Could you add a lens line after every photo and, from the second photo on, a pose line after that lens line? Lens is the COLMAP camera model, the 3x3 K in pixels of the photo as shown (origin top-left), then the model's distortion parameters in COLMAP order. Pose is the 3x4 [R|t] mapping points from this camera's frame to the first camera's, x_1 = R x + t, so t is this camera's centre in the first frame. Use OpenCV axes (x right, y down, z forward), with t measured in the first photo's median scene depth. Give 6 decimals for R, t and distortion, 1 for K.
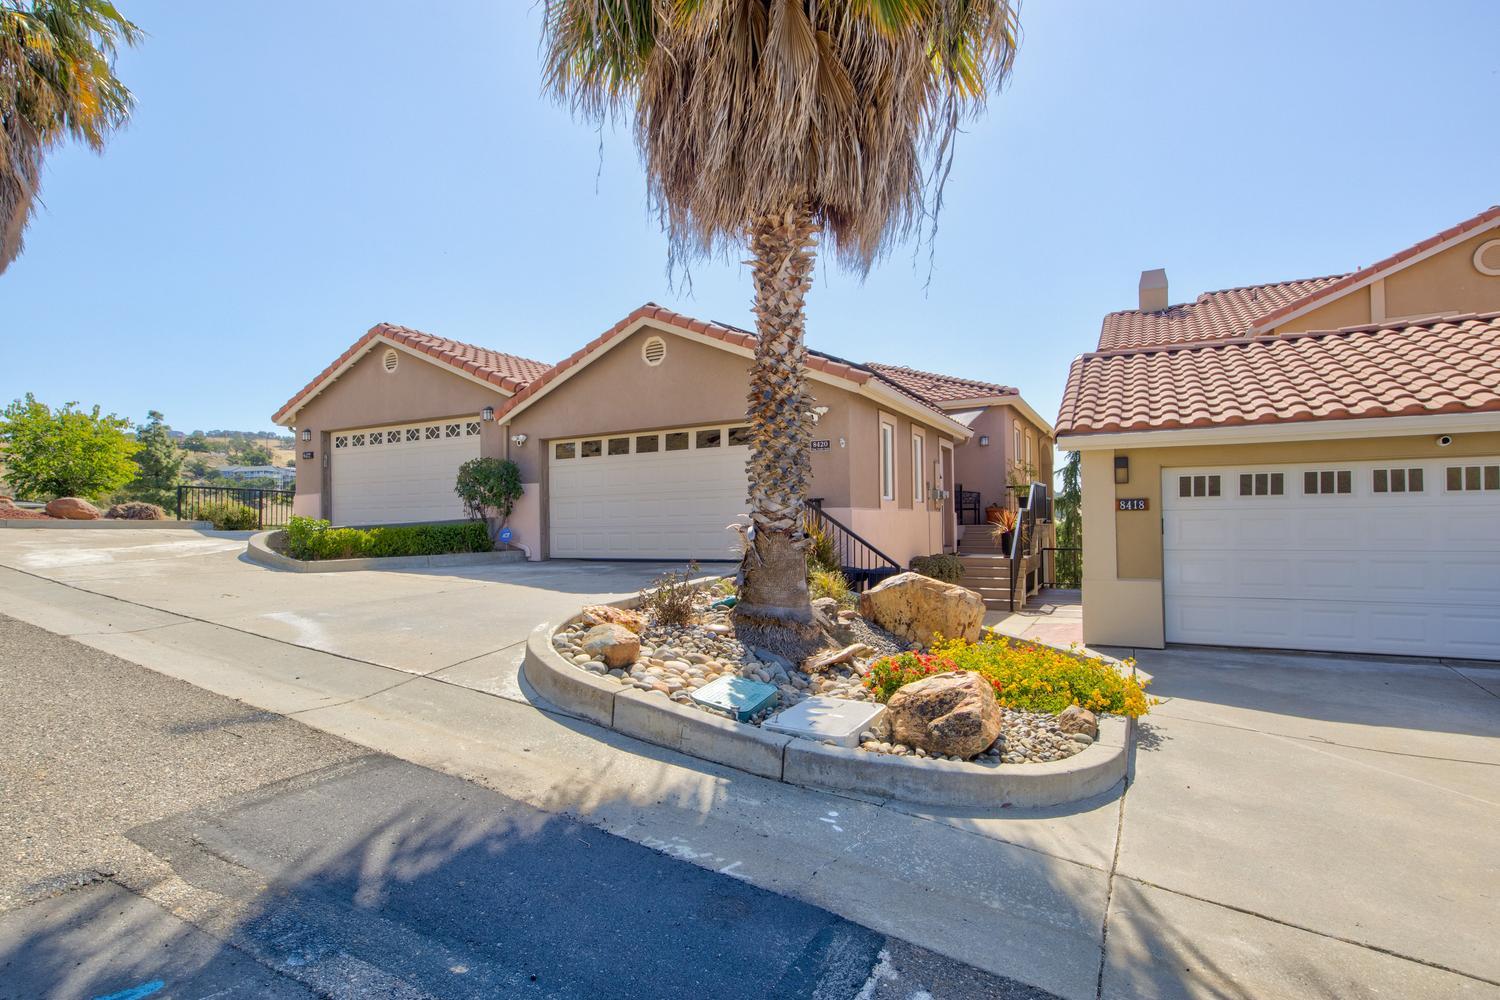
lens RADIAL K [[743.2, 0, 751.5], [0, 743.2, 503.3], [0, 0, 1]] dist [-0.006416, -0.000309]
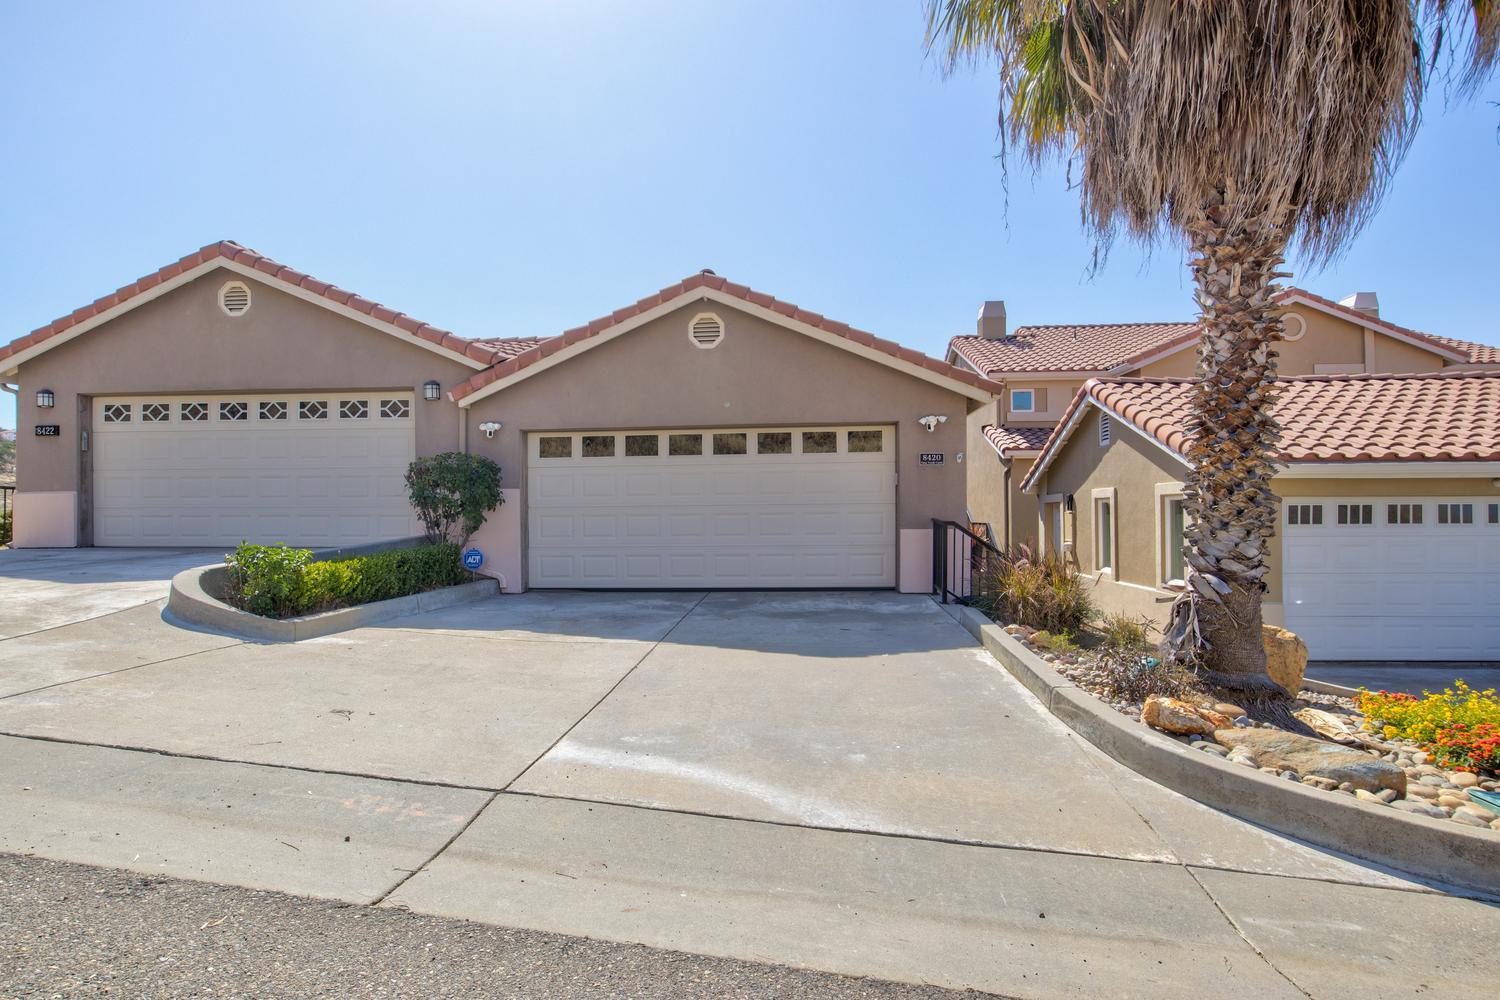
lens RADIAL K [[743.2, 0, 749.4], [0, 743.2, 499.4], [0, 0, 1]] dist [-0.006416, -0.000309]
pose [[0.912806, 0.016391, 0.408065, -0.384424], [-0.017550, 0.999846, -0.000904, -0.020033], [-0.408016, -0.006337, 0.912953, 0.227075]]
